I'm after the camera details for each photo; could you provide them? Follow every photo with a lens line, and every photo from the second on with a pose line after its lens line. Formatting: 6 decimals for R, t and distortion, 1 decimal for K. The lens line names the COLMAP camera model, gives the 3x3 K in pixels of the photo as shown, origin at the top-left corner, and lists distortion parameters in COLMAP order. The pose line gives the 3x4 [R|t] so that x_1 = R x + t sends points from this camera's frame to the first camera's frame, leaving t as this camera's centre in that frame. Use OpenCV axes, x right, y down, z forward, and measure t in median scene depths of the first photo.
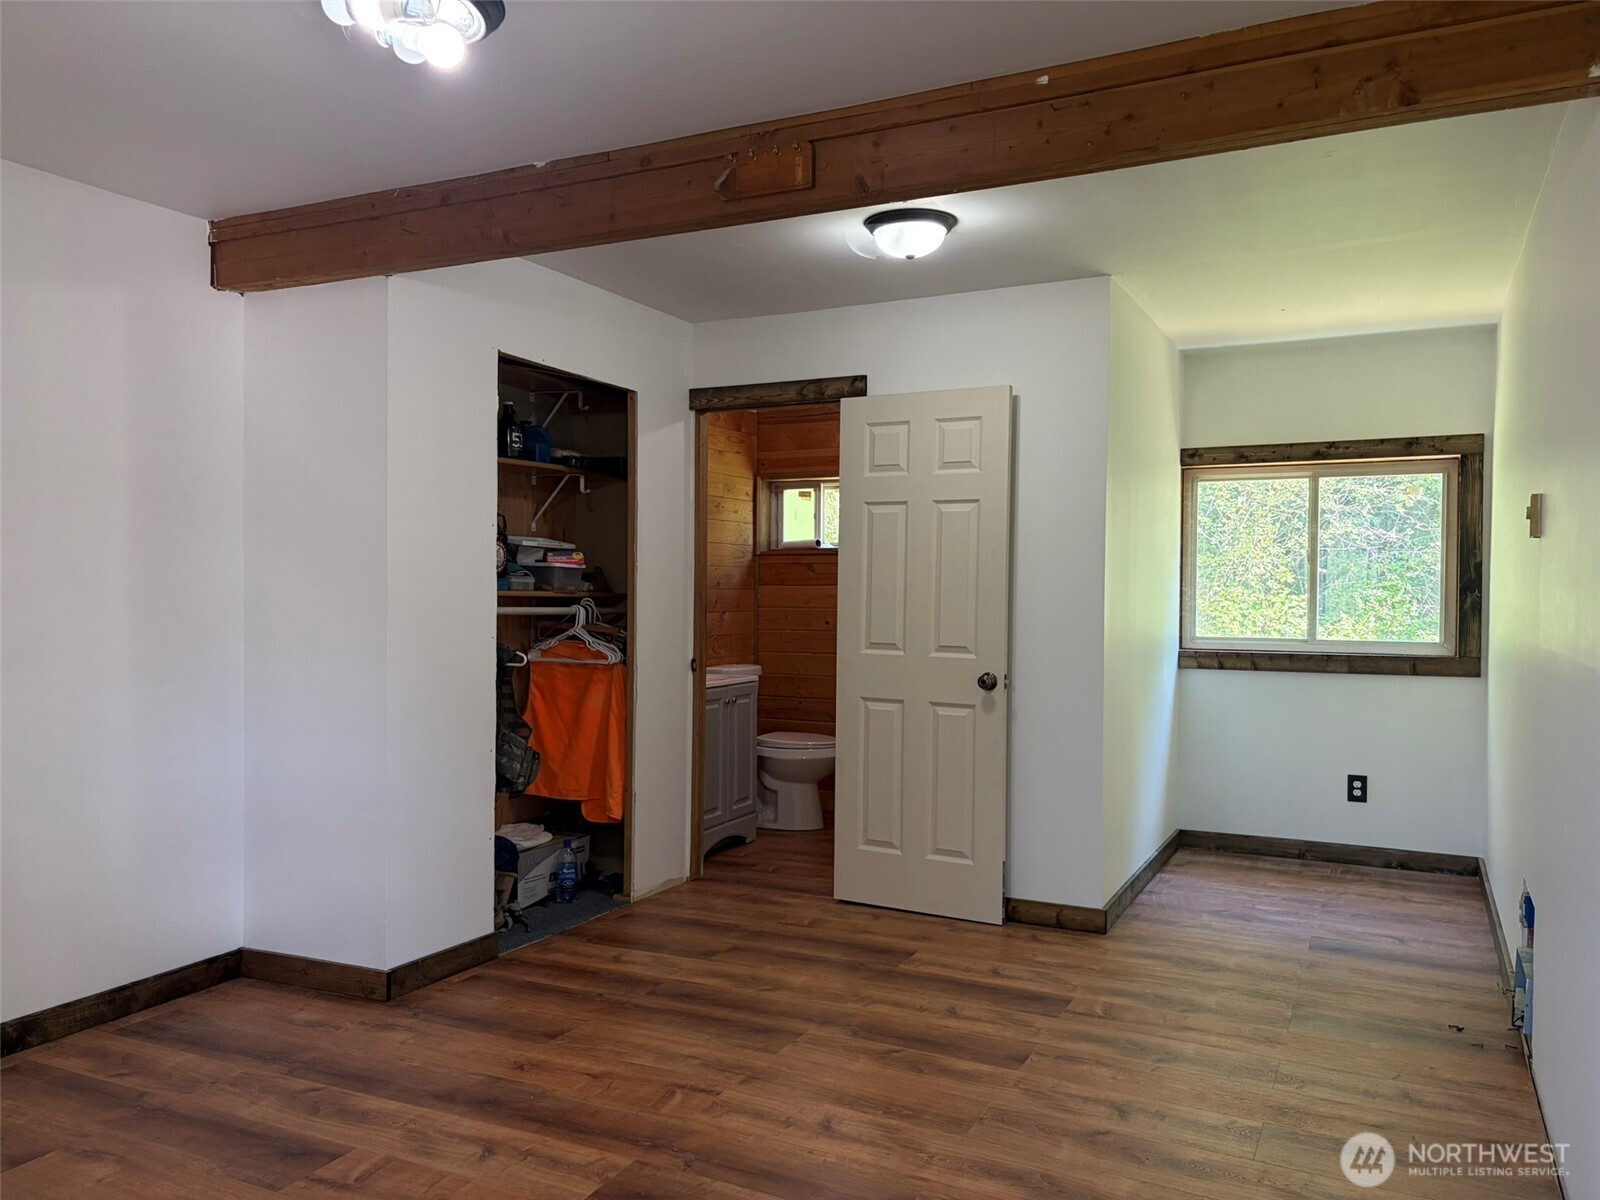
lens RADIAL K [[1215.6, 0, 801.4], [0, 1215.6, 609.3], [0, 0, 1]] dist [0.029387, -0.026792]
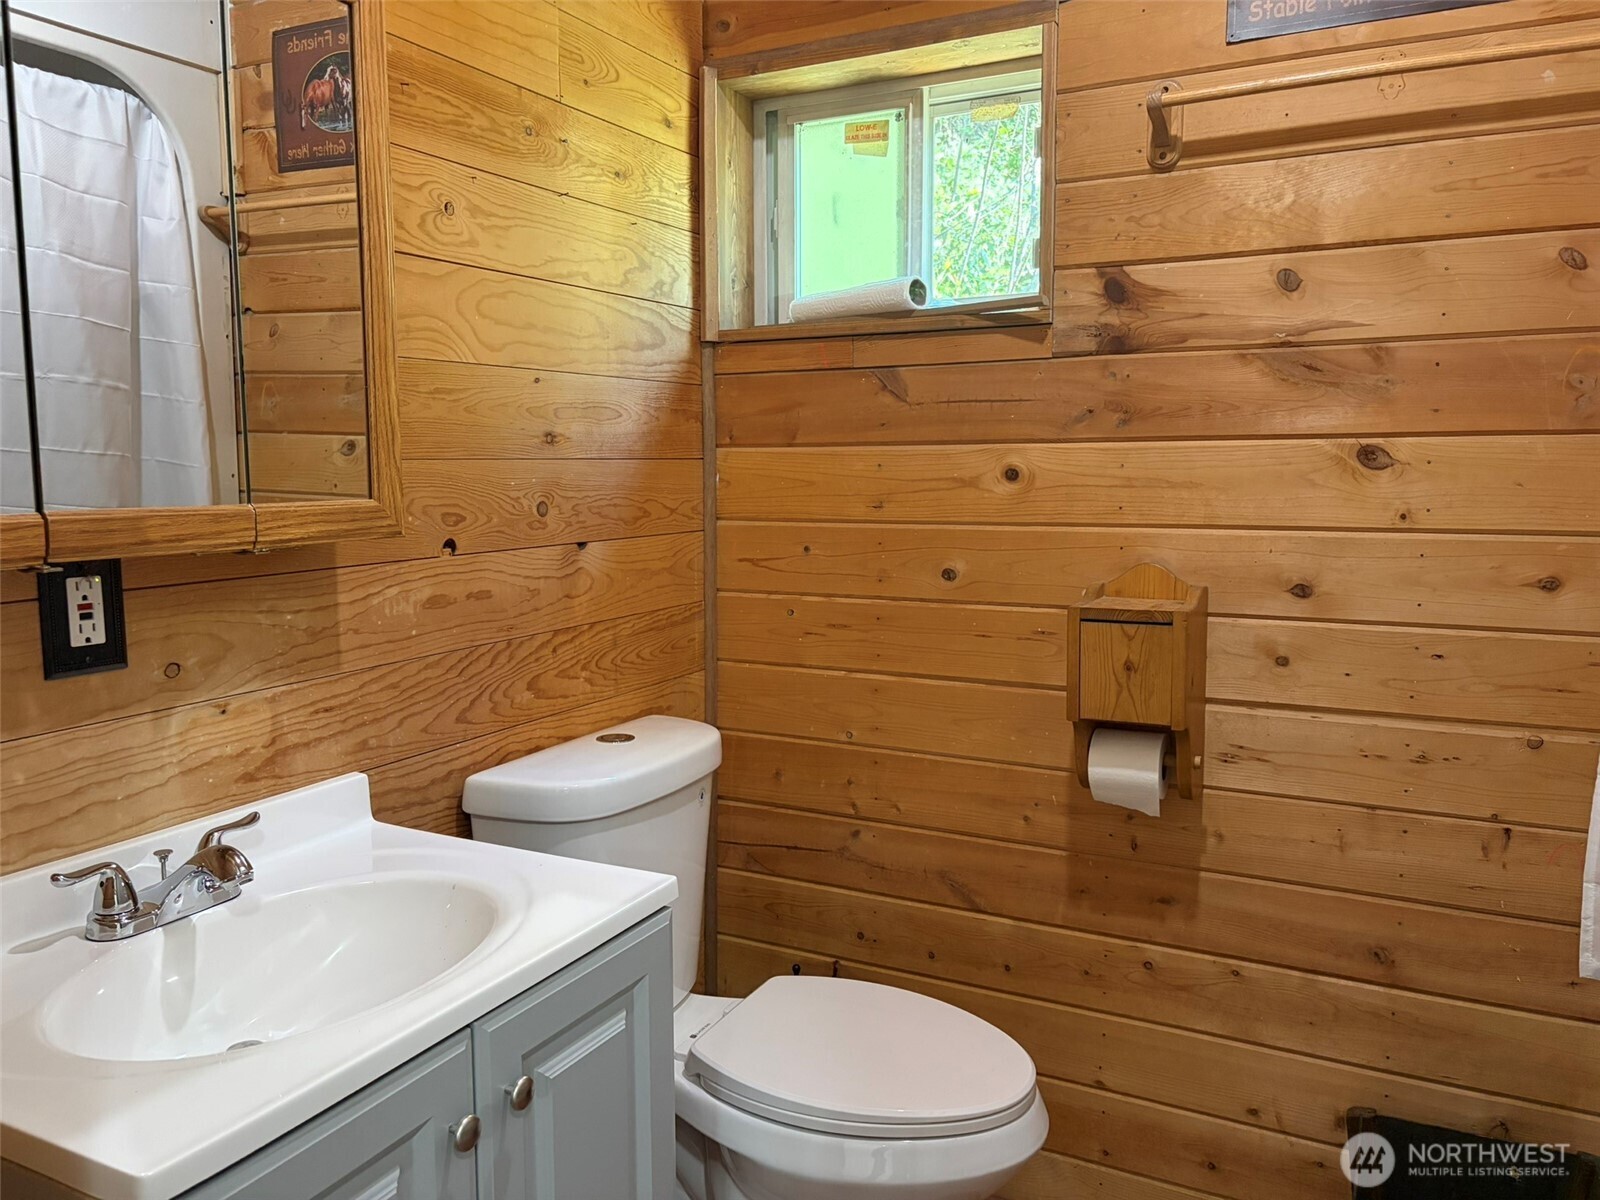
lens RADIAL K [[1215.6, 0, 801.4], [0, 1215.6, 609.3], [0, 0, 1]] dist [0.029387, -0.026792]
pose [[0.999861, -0.006430, -0.015409, -0.009299], [0.008093, 0.993849, 0.110446, -0.012287], [0.014604, -0.110556, 0.993763, 0.698890]]
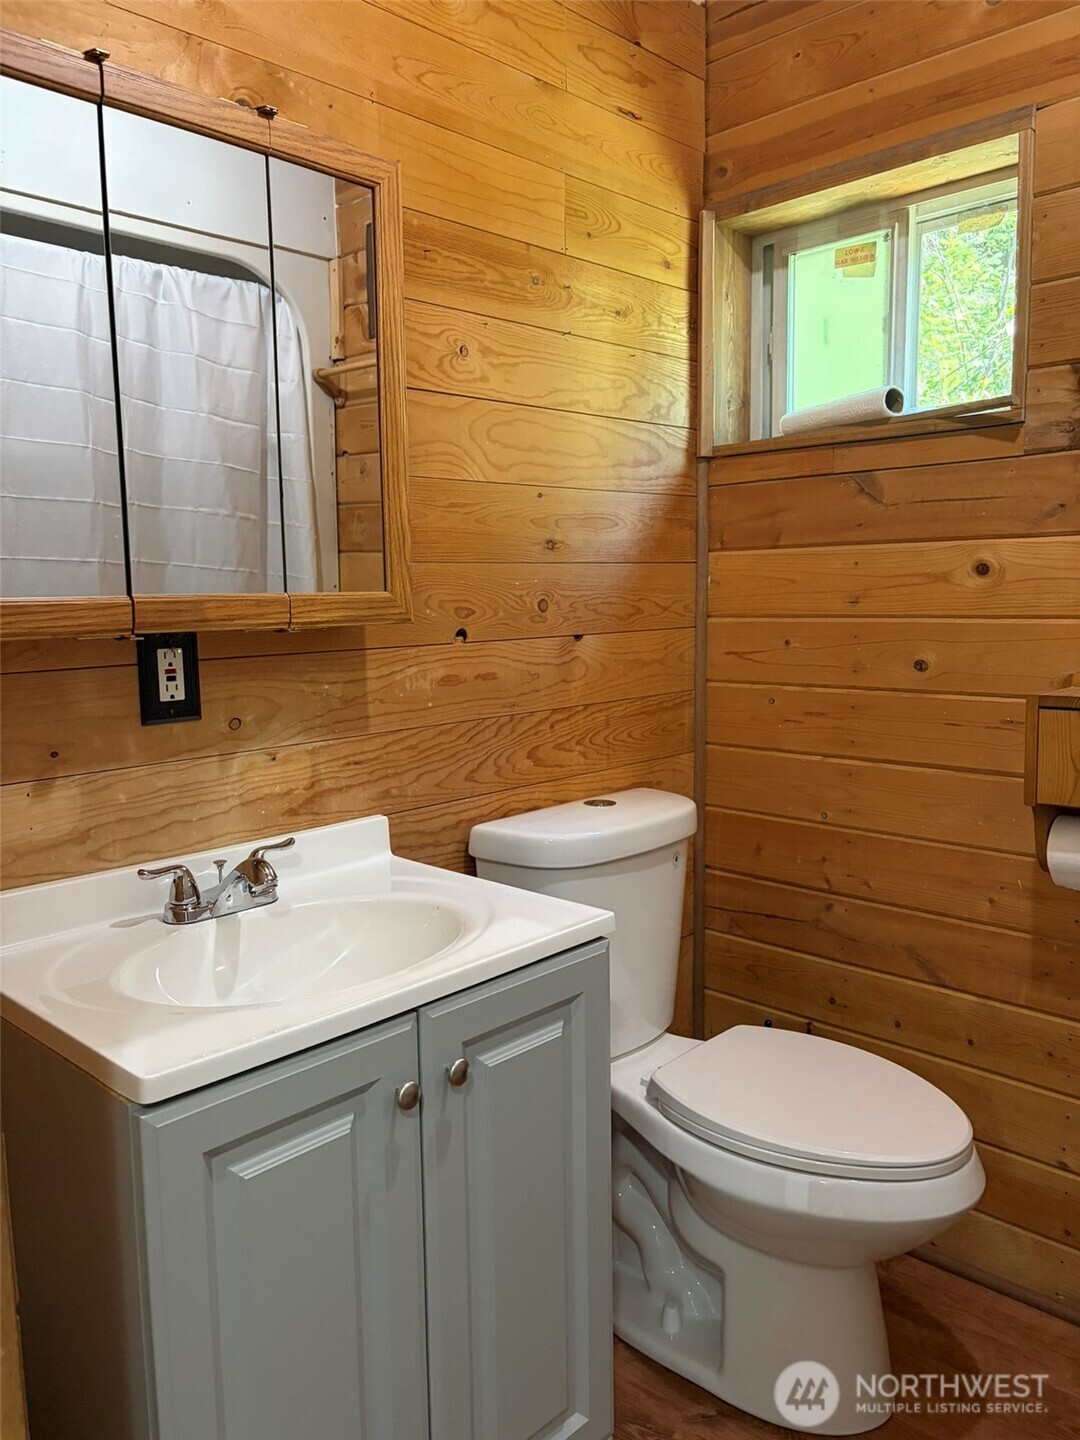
lens RADIAL K [[1094.0, 0, 541.3], [0, 1094.0, 728.1], [0, 0, 1]] dist [0.029387, -0.026792]
pose [[0.953335, 0.017994, -0.301379, 0.013621], [0.017339, 0.993312, 0.114152, -0.006123], [0.301417, -0.114051, 0.946647, 0.695843]]
